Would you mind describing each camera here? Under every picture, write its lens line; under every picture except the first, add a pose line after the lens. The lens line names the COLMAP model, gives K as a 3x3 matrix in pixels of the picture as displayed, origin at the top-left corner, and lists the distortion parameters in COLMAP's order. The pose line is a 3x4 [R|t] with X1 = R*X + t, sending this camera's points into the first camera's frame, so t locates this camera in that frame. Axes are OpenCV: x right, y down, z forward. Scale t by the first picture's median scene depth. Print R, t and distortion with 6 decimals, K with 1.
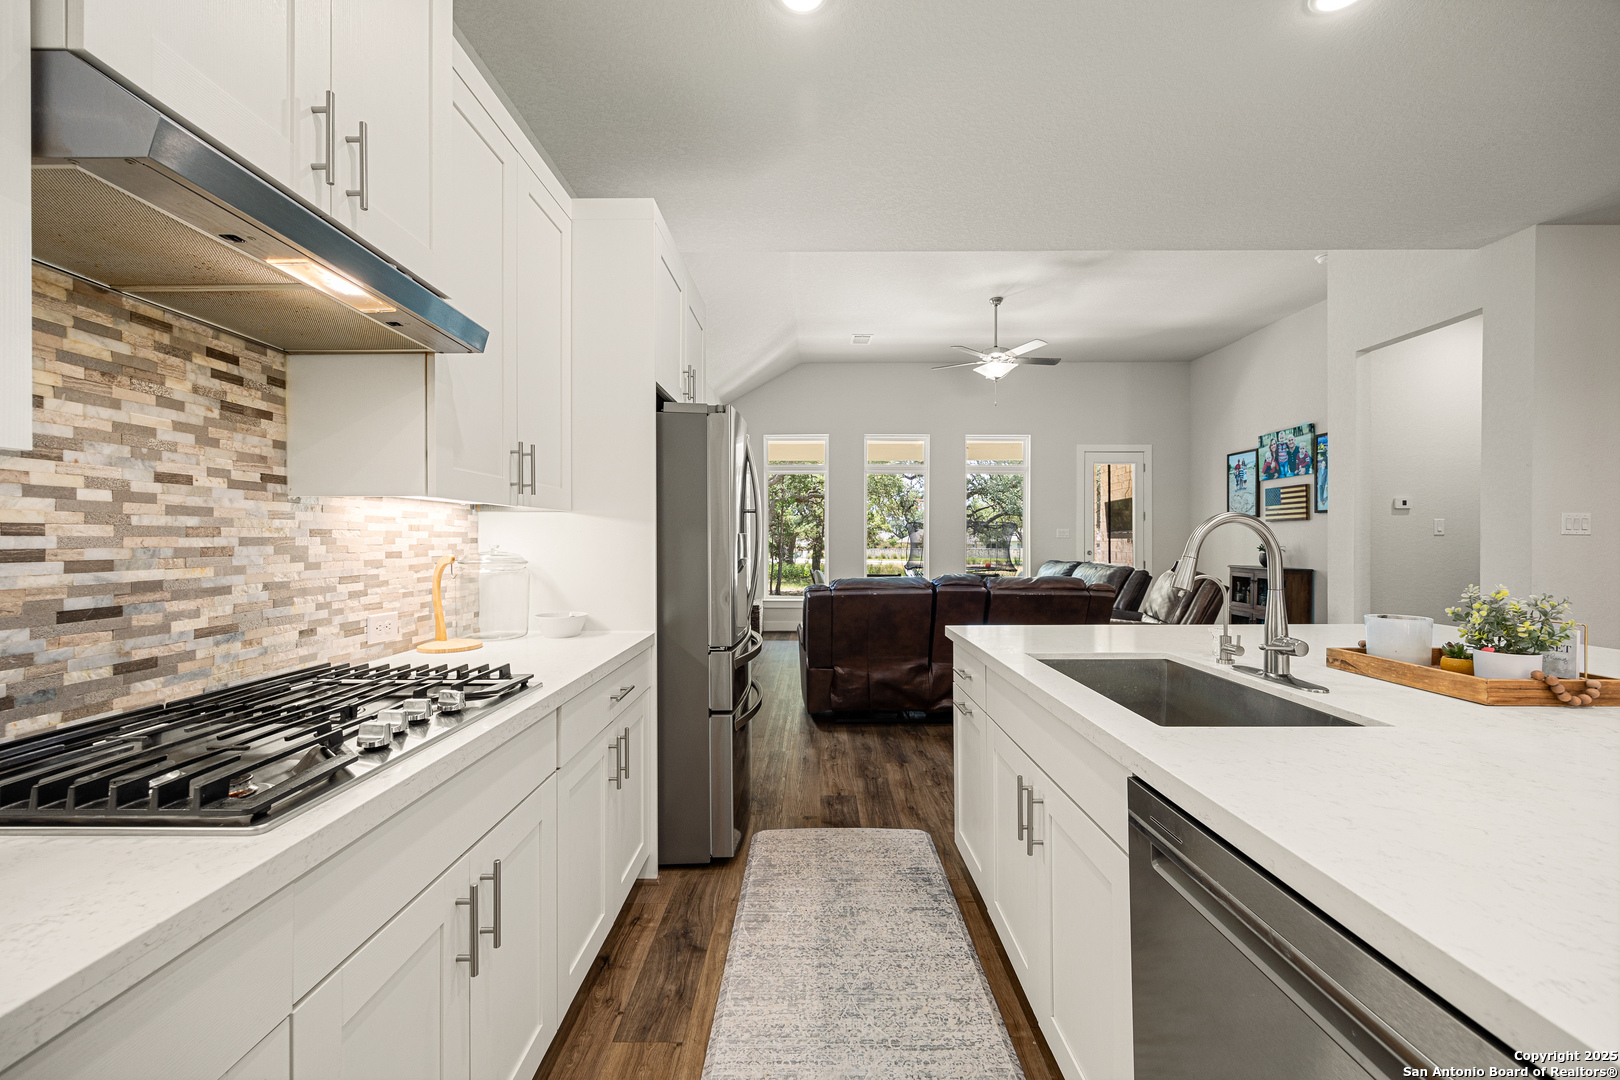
lens RADIAL K [[629.7, 0, 812.5], [0, 629.7, 543.2], [0, 0, 1]] dist [-0.000143, -0.000061]
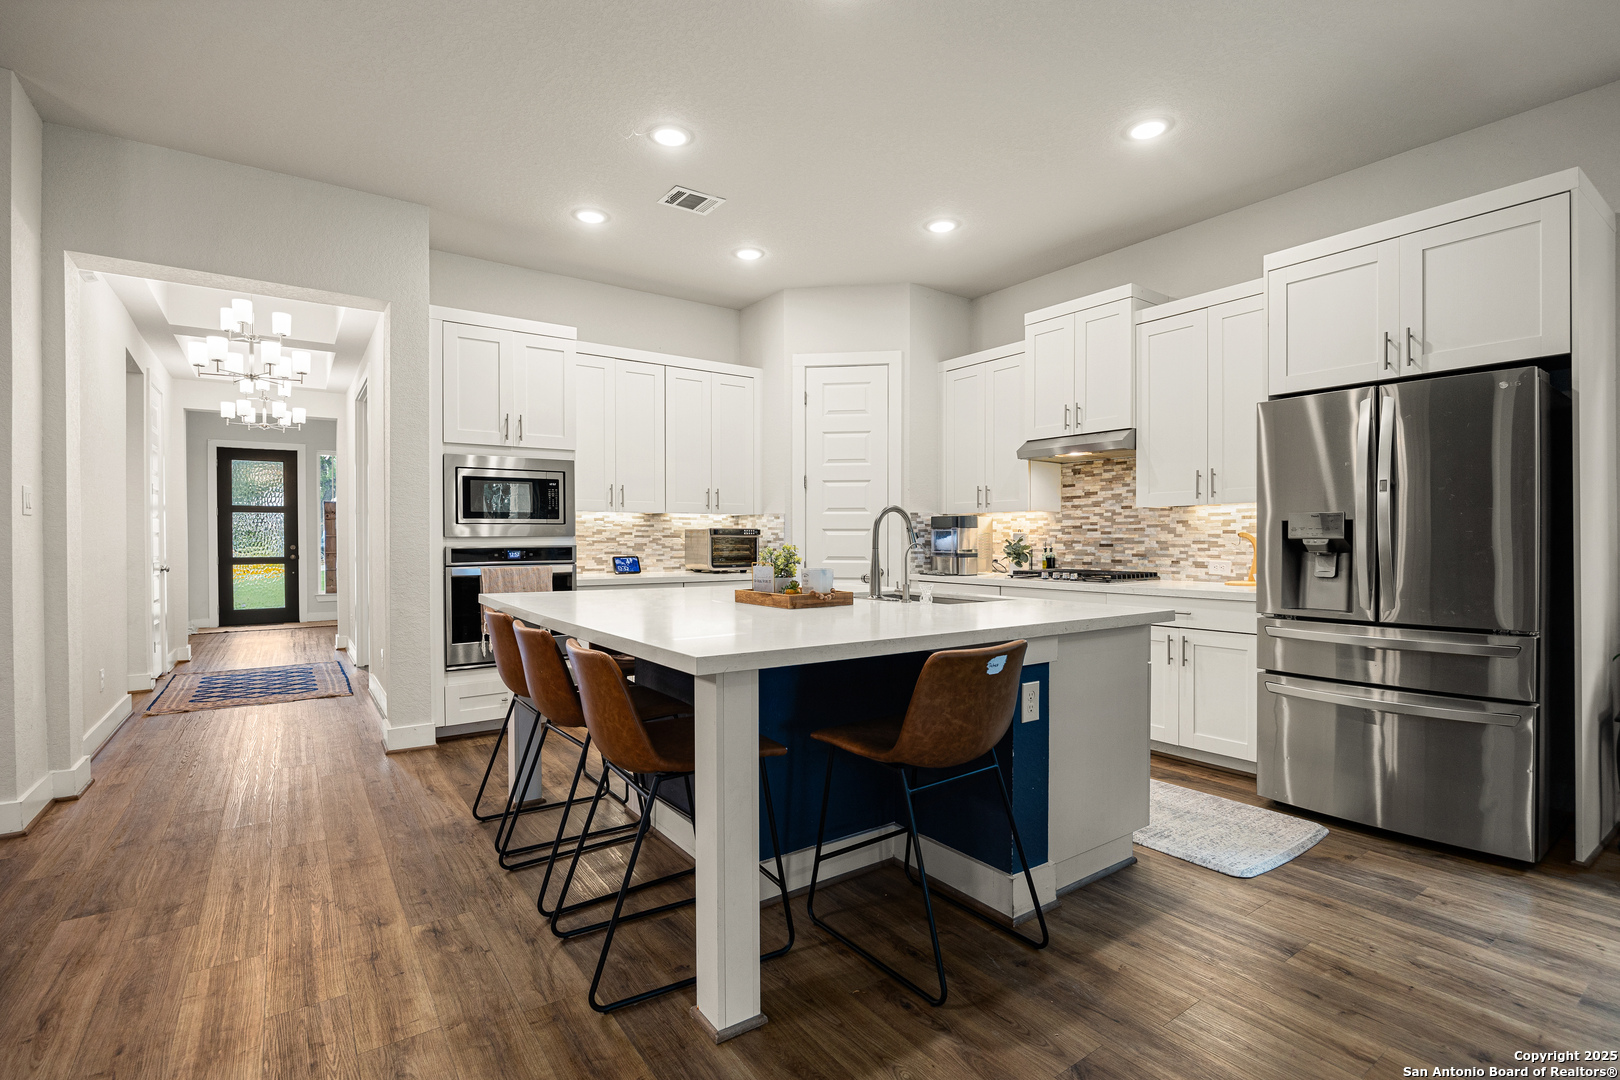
lens RADIAL K [[750.6, 0, 806.9], [0, 750.6, 544.9], [0, 0, 1]] dist [-0.020477, -0.000618]
pose [[-0.816063, 0.007148, -0.577919, 2.445515], [-0.000555, 0.999913, 0.013150, 0.041331], [0.577963, 0.011052, -0.815988, 2.996740]]
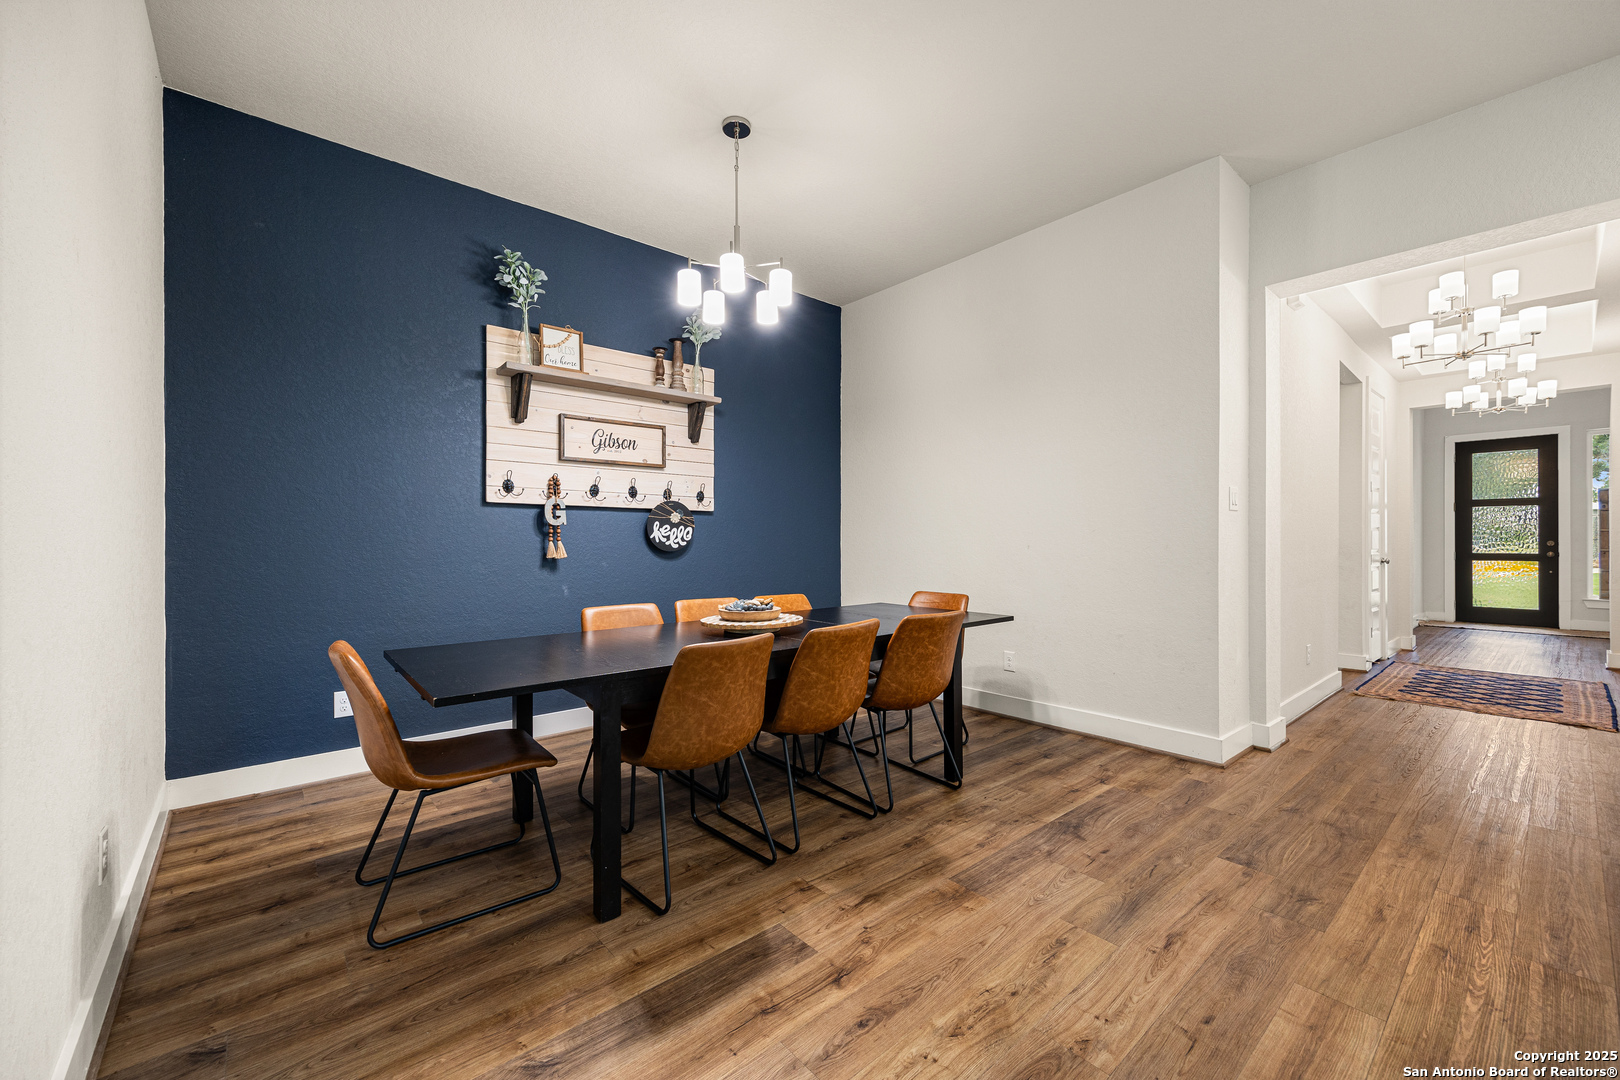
lens RADIAL K [[641.7, 0, 820.8], [0, 641.7, 541.9], [0, 0, 1]] dist [0.002991, -0.000147]
pose [[-0.658667, -0.001343, 0.752433, 2.282974], [0.006547, 0.999950, 0.007516, 0.072766], [-0.752406, 0.009877, -0.658626, 2.539350]]
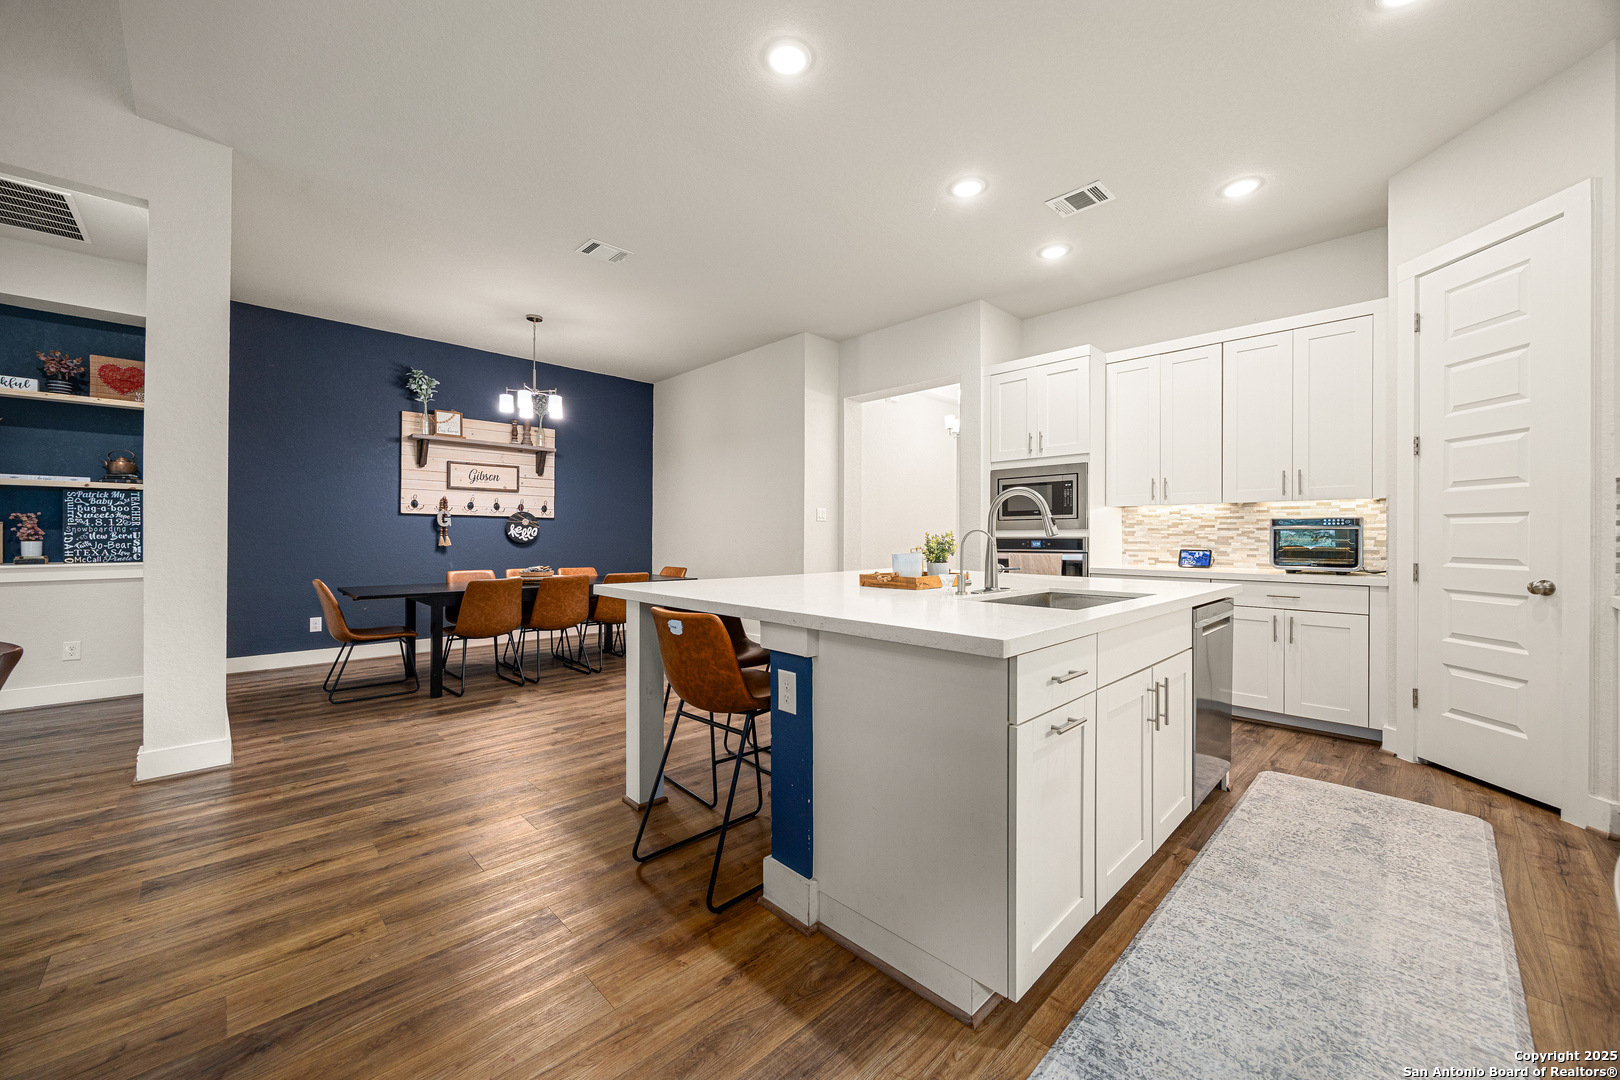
lens RADIAL K [[609.3, 0, 815.4], [0, 609.3, 536.0], [0, 0, 1]] dist [-0.004409, 0.000021]
pose [[-0.703175, -0.000520, 0.711017, -0.069489], [0.001077, 0.999998, 0.001796, 0.079222], [-0.711016, 0.002029, -0.703173, 2.789465]]
